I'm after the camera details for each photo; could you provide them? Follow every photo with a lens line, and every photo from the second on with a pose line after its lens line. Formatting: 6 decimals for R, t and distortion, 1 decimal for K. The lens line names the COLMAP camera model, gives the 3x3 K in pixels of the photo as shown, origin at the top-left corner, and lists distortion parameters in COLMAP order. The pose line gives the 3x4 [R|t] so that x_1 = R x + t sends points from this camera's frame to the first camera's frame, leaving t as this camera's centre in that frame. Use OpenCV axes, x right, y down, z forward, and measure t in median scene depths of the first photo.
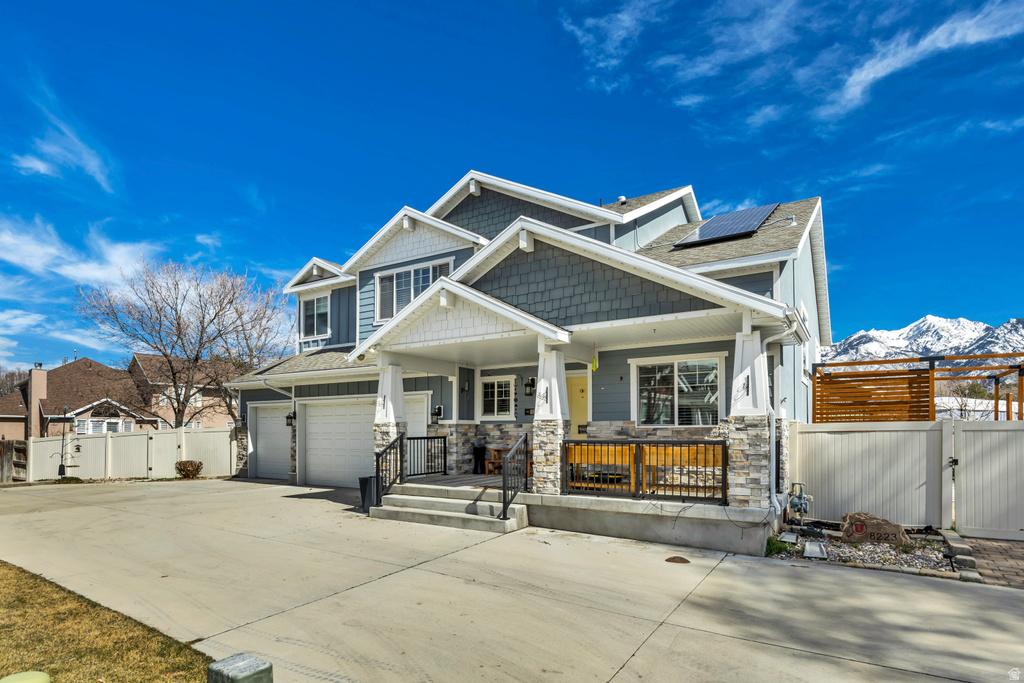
lens RADIAL K [[523.5, 0, 512.3], [0, 523.5, 427.1], [0, 0, 1]] dist [0.020314, -0.000039]
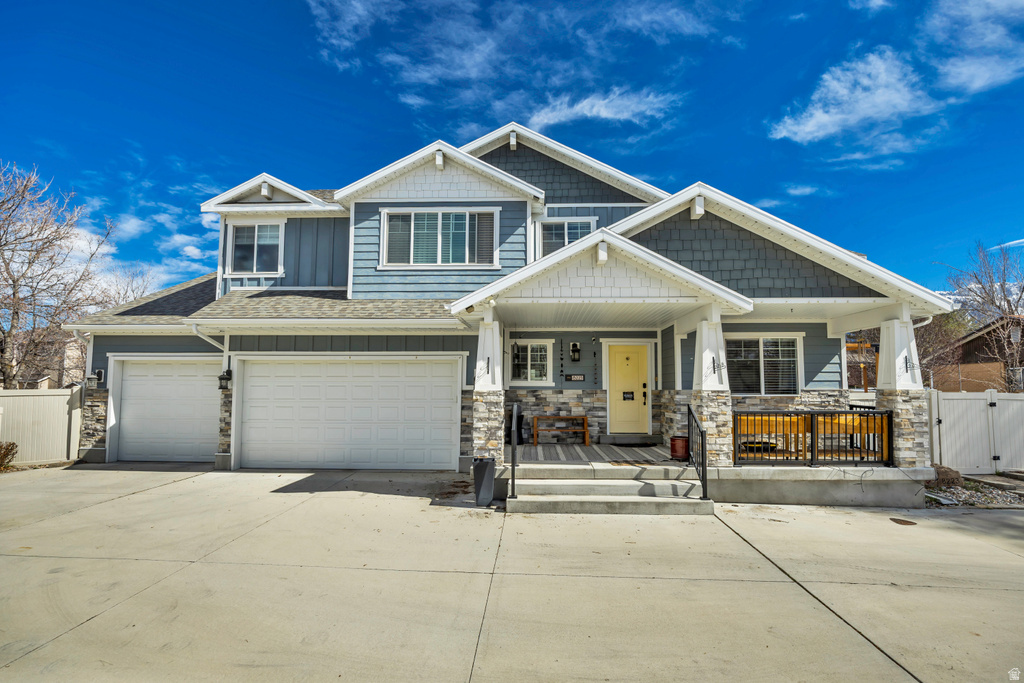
lens RADIAL K [[449.8, 0, 512.6], [0, 449.8, 362.0], [0, 0, 1]] dist [-0.012121, 0.000273]
pose [[0.869276, 0.032998, 0.493225, -0.603676], [-0.008256, 0.998600, -0.052257, -0.017596], [-0.494259, 0.041354, 0.868331, 0.405797]]
